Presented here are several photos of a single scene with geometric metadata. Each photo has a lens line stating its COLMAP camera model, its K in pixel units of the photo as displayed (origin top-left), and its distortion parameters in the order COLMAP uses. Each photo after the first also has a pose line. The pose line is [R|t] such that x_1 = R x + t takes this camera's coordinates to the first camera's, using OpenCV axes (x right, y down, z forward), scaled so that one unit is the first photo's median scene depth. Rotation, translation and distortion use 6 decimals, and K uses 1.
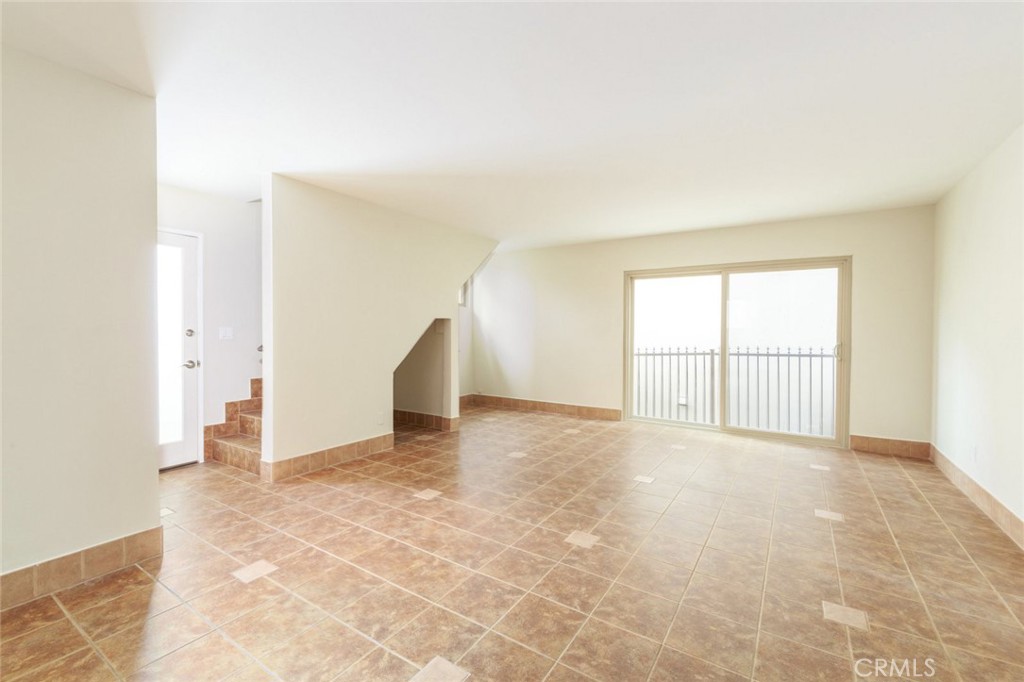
lens RADIAL K [[440.3, 0, 511.7], [0, 440.3, 336.2], [0, 0, 1]] dist [-0.001164, -0.000268]
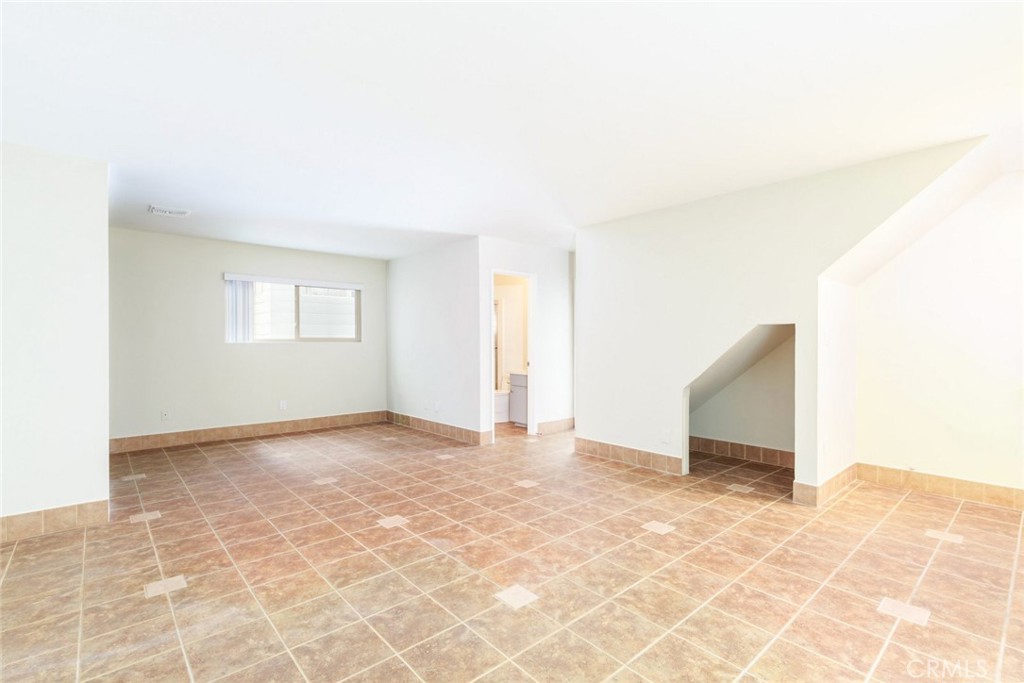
lens RADIAL K [[466.6, 0, 513.4], [0, 466.6, 342.6], [0, 0, 1]] dist [0.002356, 0.000861]
pose [[-0.261074, 0.001425, -0.965318, 1.215791], [-0.015103, 0.999870, 0.005560, -0.017723], [0.965201, 0.016031, -0.261019, 1.563772]]
